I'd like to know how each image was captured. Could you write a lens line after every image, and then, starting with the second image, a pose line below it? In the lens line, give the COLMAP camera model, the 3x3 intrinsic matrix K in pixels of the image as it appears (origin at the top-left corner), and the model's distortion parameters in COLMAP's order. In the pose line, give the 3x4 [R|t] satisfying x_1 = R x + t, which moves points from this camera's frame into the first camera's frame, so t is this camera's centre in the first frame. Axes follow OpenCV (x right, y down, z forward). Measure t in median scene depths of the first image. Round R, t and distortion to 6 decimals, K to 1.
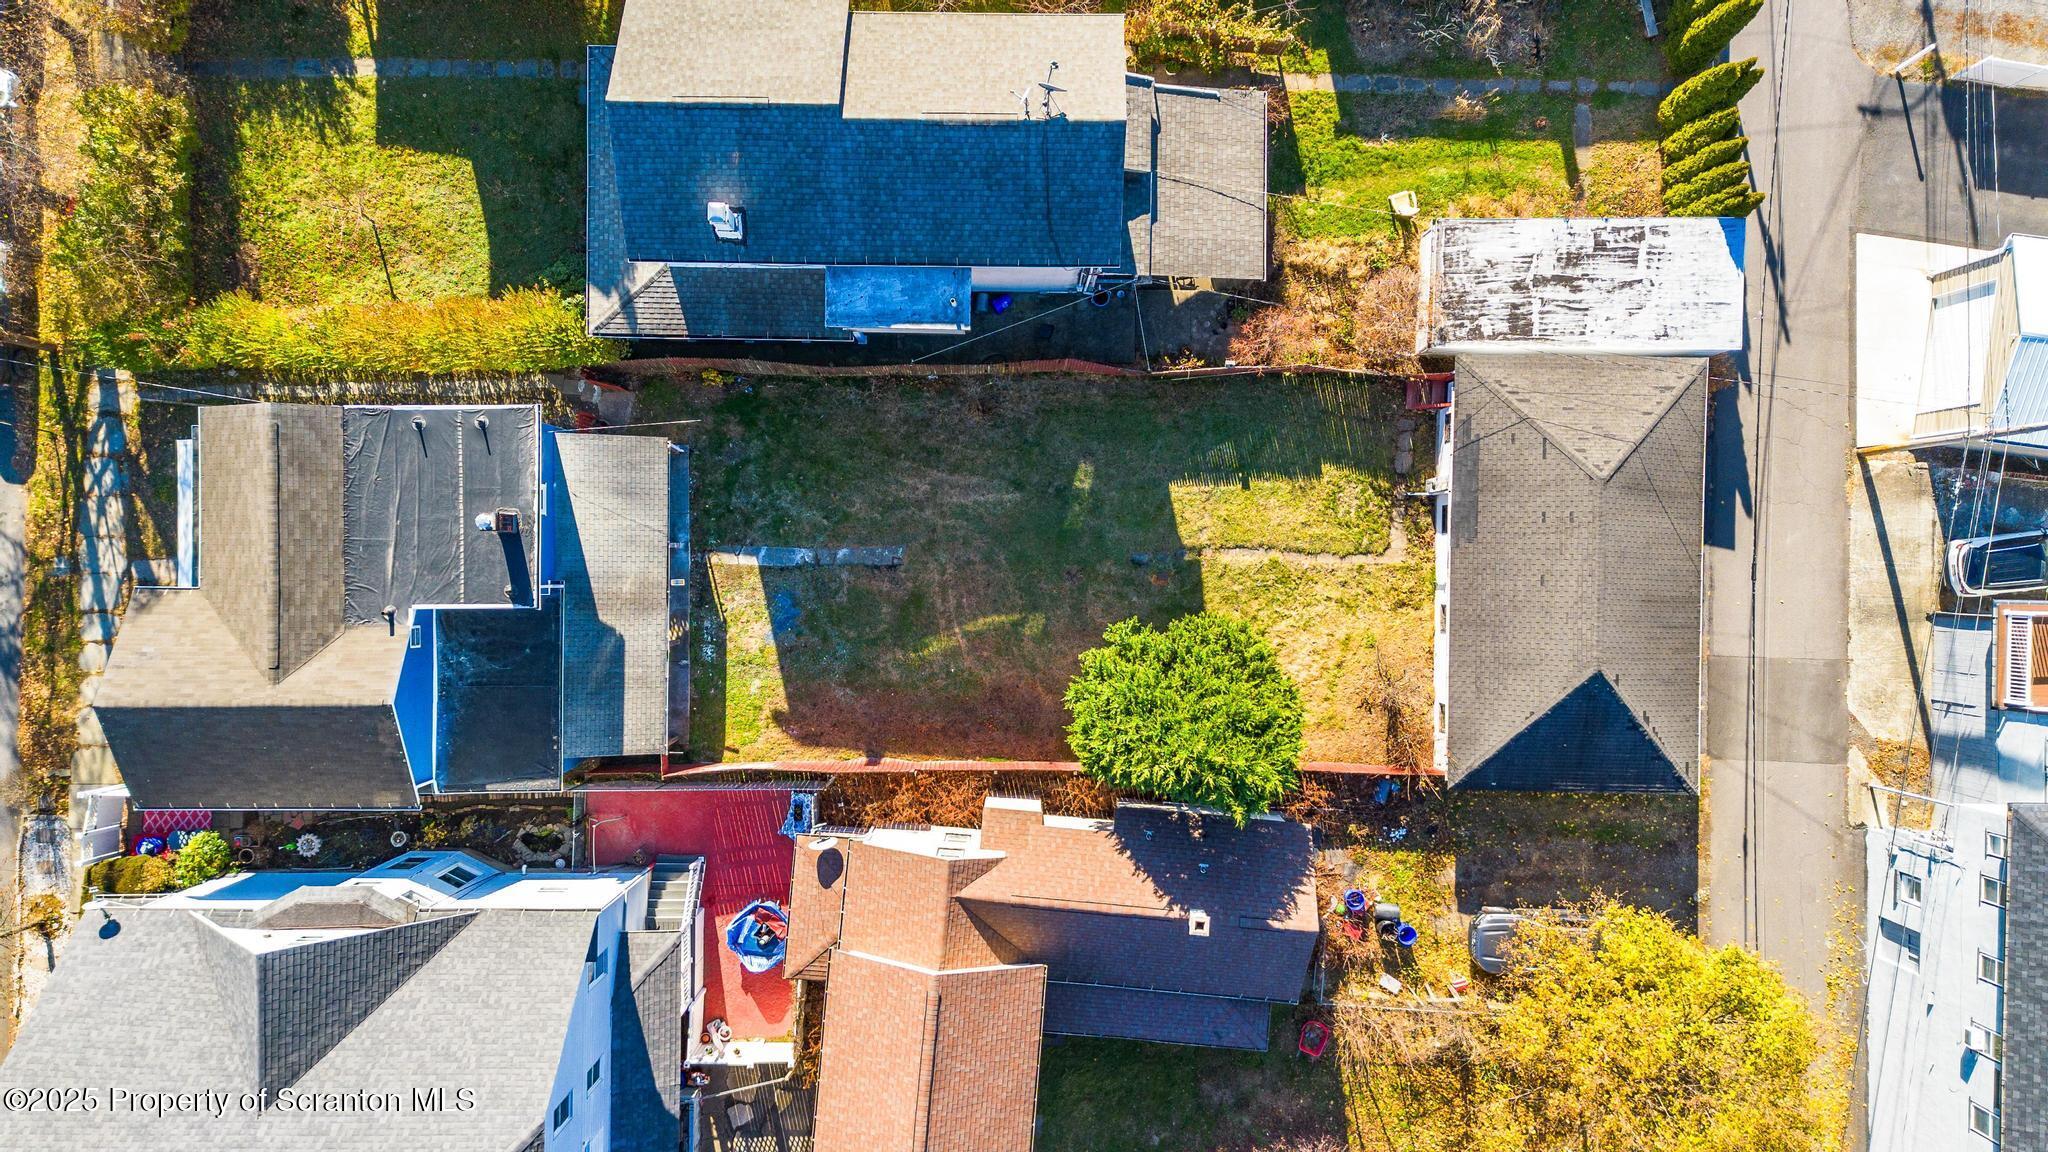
lens RADIAL K [[1404.6, 0, 1024.0], [0, 1404.6, 576.0], [0, 0, 1]] dist [0.069016, -0.089225]
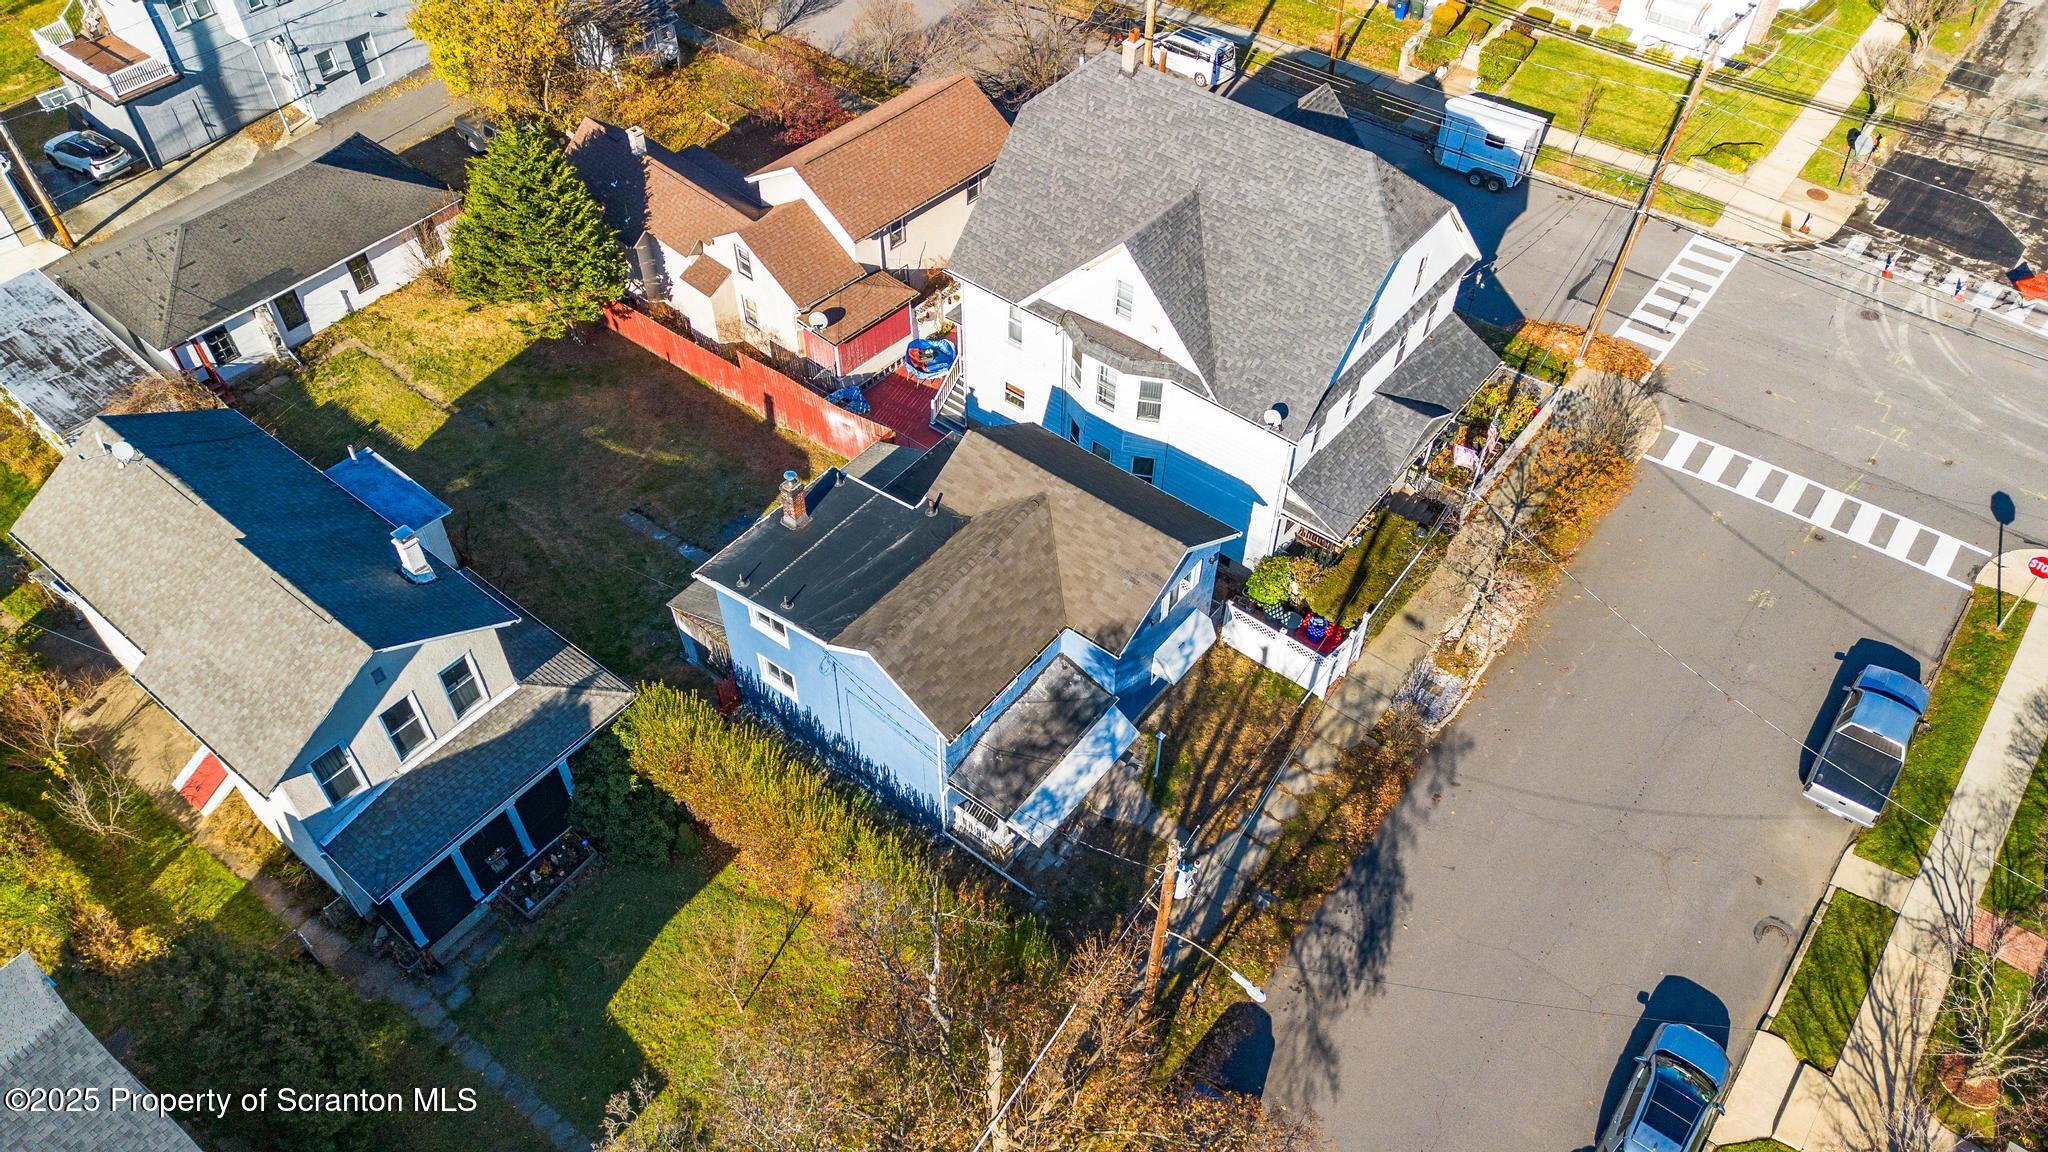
lens RADIAL K [[1404.6, 0, 1024.0], [0, 1404.6, 576.0], [0, 0, 1]] dist [0.069016, -0.089225]
pose [[-0.789555, -0.469331, 0.395388, -0.812846], [0.613580, -0.592149, 0.522377, -0.437463], [-0.011039, 0.655048, 0.755507, 0.206260]]
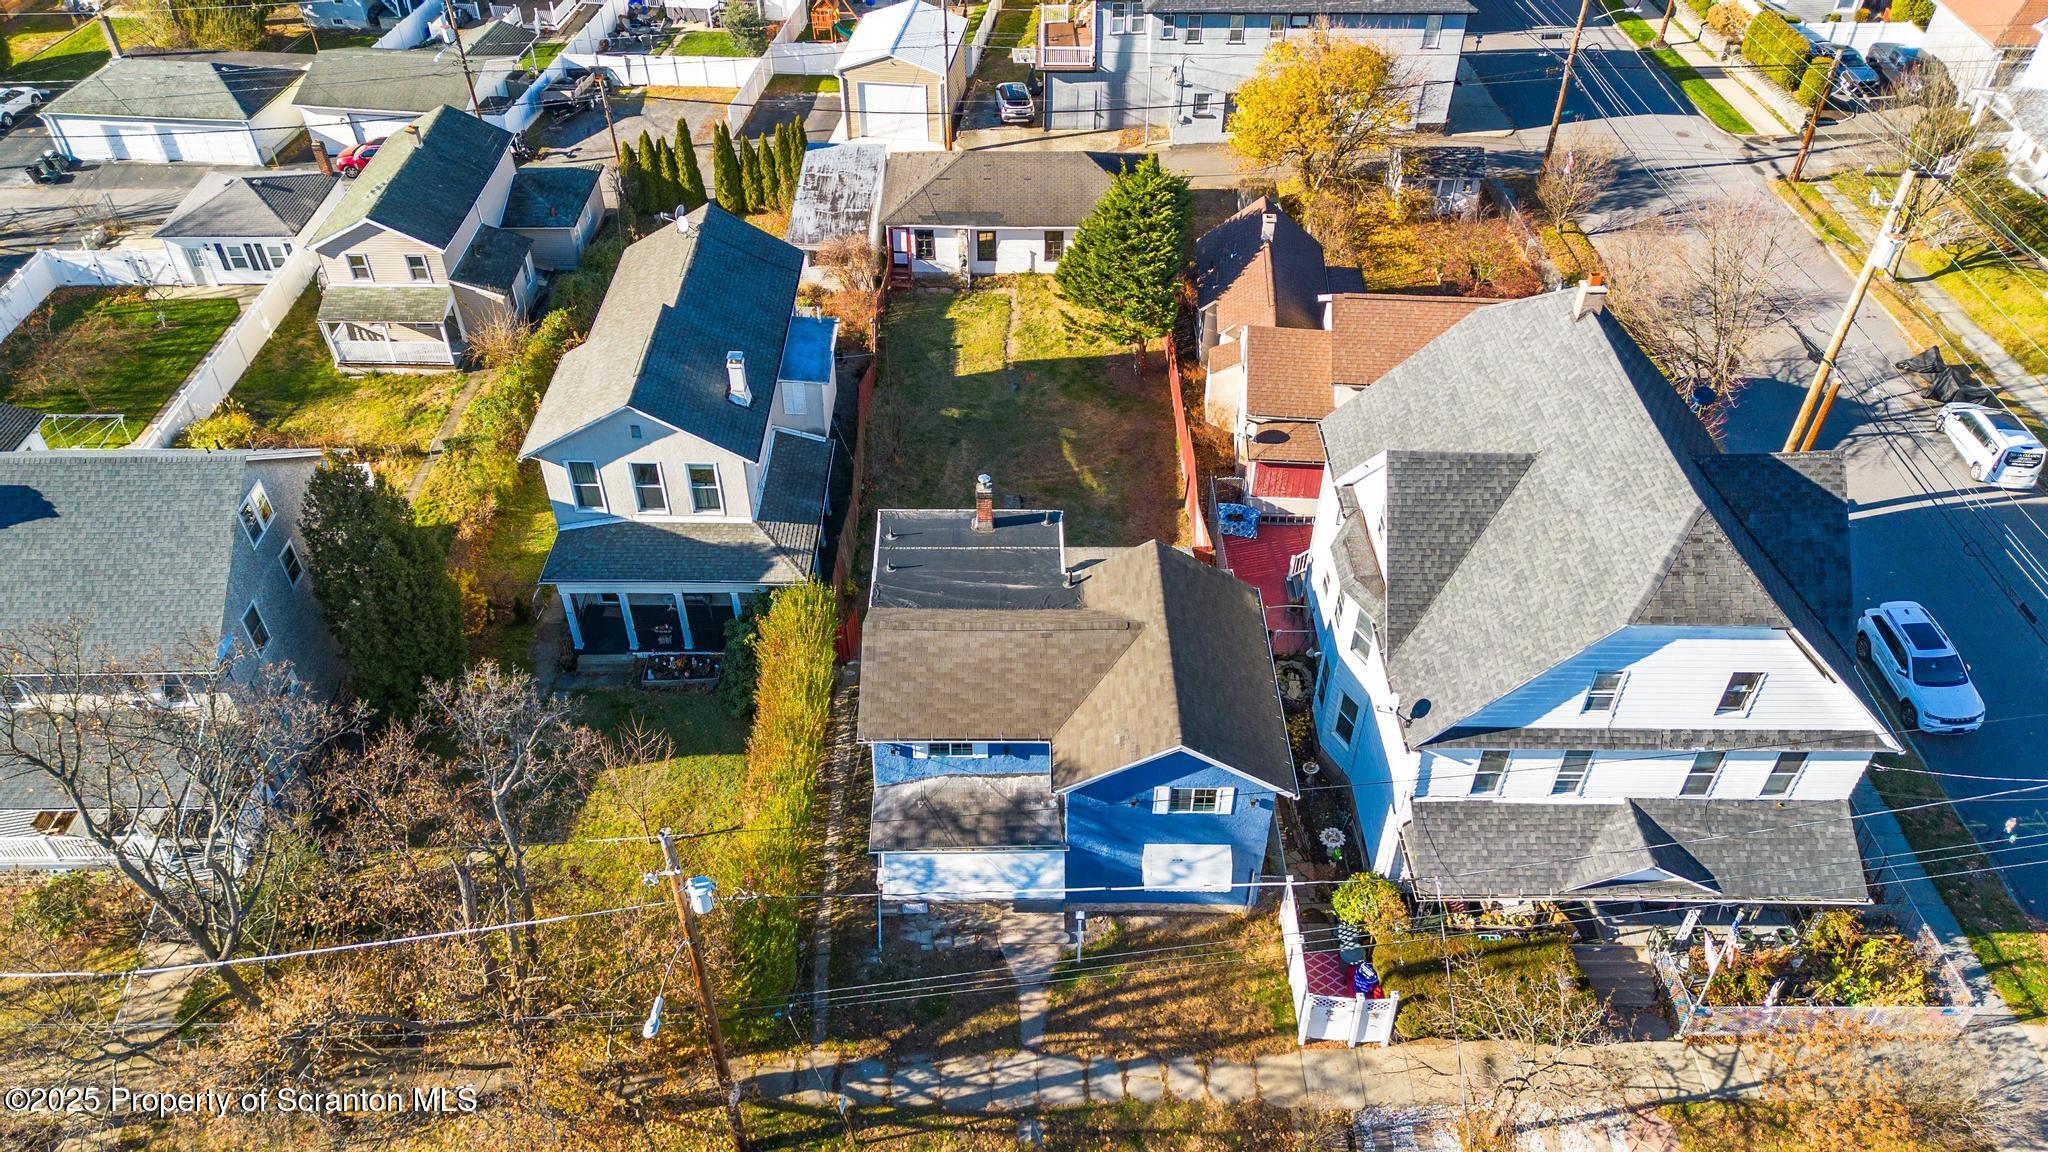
lens RADIAL K [[1424.1, 0, 1024.0], [0, 1424.1, 576.0], [0, 0, 1]] dist [0.056228, -0.076640]
pose [[-0.008255, -0.668427, 0.743732, -1.053073], [0.999877, -0.015463, -0.002800, -0.002524], [0.013372, 0.743617, 0.668472, 0.258374]]
